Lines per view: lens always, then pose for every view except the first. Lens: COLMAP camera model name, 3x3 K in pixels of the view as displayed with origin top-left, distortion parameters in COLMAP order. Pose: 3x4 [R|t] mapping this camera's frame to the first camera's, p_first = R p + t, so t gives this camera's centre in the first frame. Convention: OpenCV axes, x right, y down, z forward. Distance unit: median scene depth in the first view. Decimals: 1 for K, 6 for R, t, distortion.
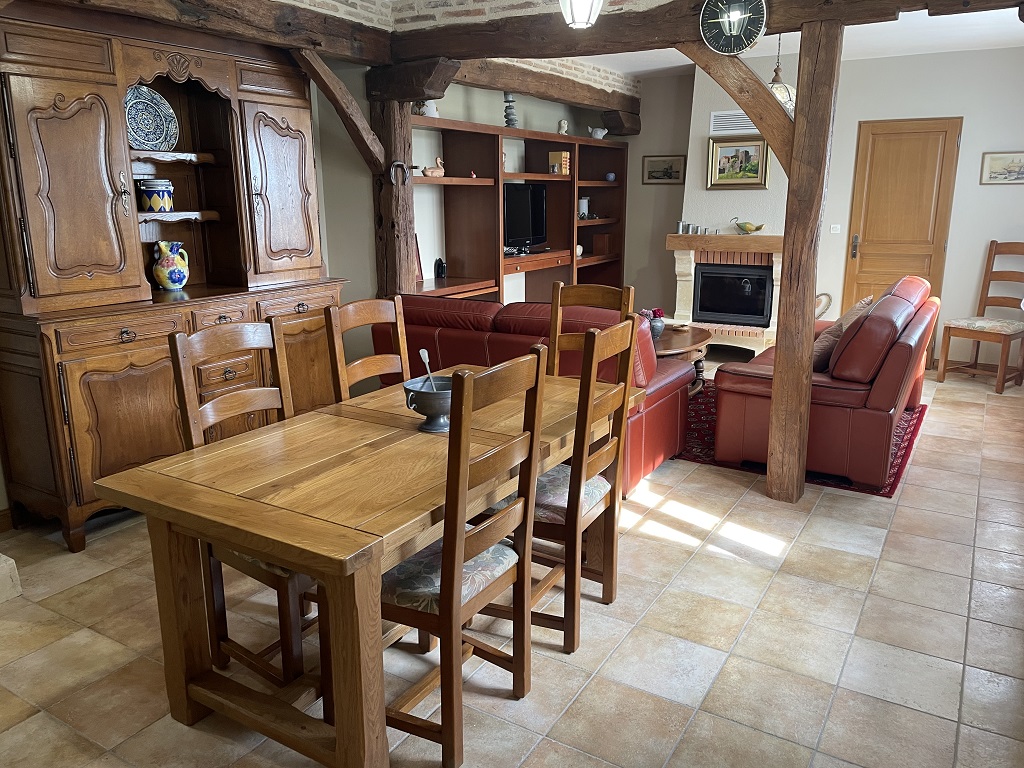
lens RADIAL K [[779.4, 0, 512.0], [0, 779.4, 384.0], [0, 0, 1]] dist [0.011185, -0.001074]
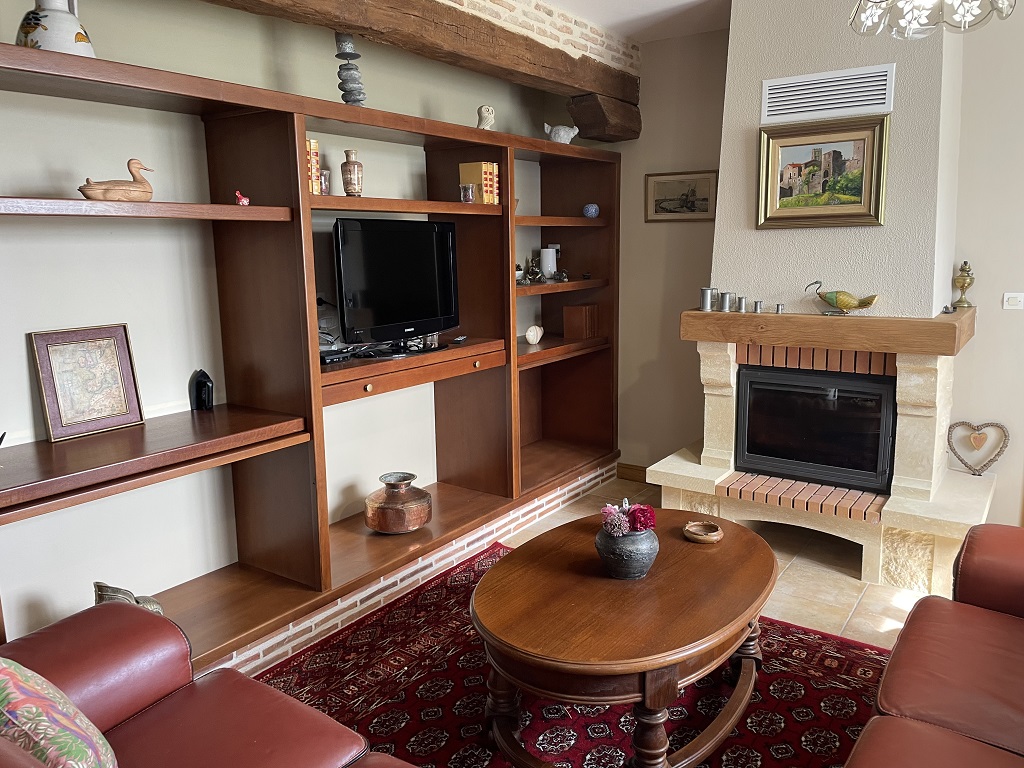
lens RADIAL K [[769.4, 0, 515.4], [0, 769.4, 364.1], [0, 0, 1]] dist [0.034291, -0.005145]
pose [[0.997816, 0.001569, -0.066039, 0.121541], [-0.006999, 0.996602, -0.082074, -0.114078], [0.065686, 0.082356, 0.994436, 0.478825]]
